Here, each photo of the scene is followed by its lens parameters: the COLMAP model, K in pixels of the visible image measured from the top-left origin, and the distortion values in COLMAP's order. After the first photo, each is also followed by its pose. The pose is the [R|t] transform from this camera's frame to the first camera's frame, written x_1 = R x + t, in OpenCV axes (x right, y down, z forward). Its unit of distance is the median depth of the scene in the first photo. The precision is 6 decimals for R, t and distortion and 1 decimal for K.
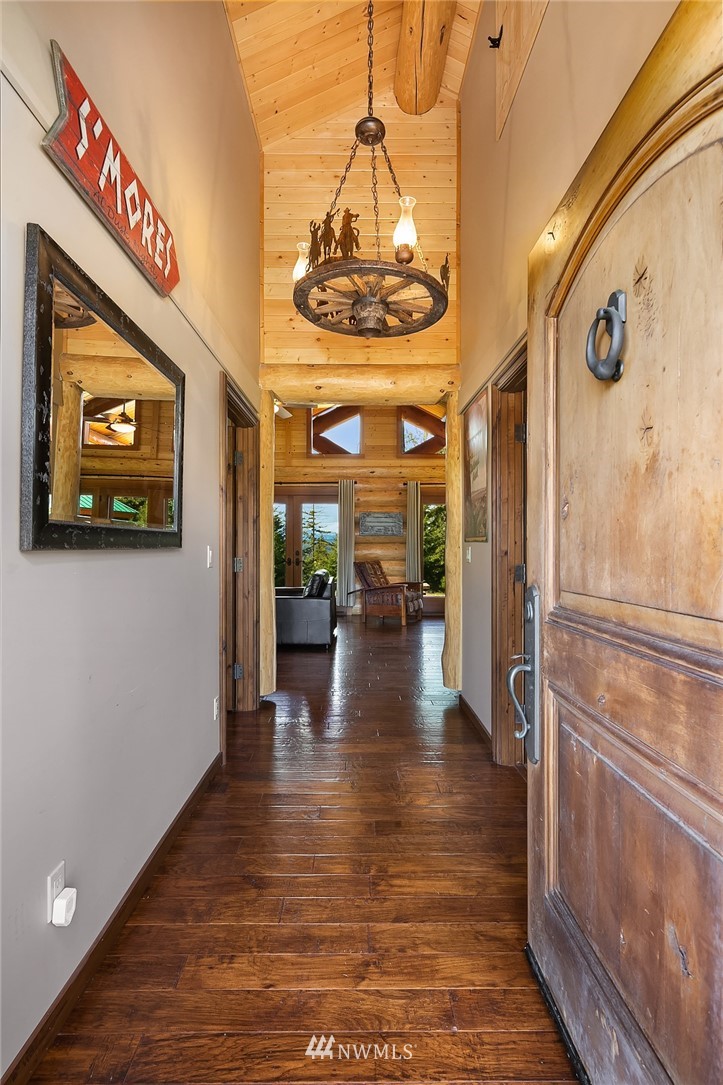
lens RADIAL K [[532.3, 0, 360.9], [0, 532.3, 542.5], [0, 0, 1]] dist [0.004171, -0.002325]
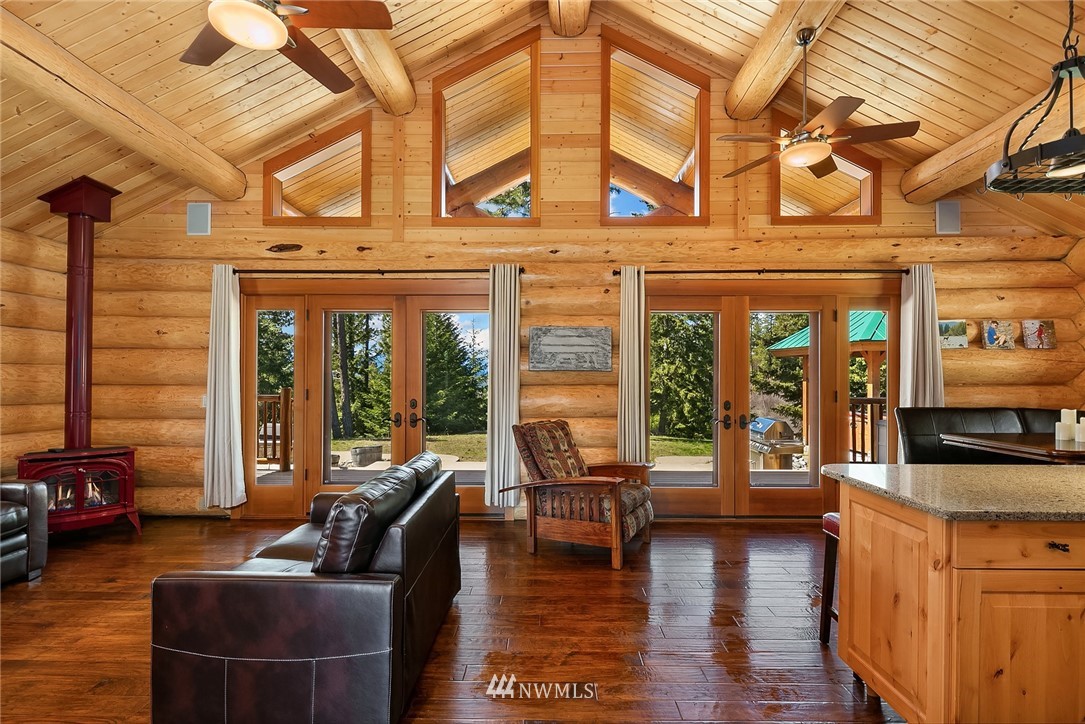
lens RADIAL K [[532.3, 0, 542.5], [0, 532.3, 367.9], [0, 0, 1]] dist [0.004171, -0.002325]
pose [[0.999629, 0.005693, -0.026618, 0.024963], [-0.005905, 0.999951, -0.007892, -0.011592], [0.026572, 0.008047, 0.999615, 0.473637]]
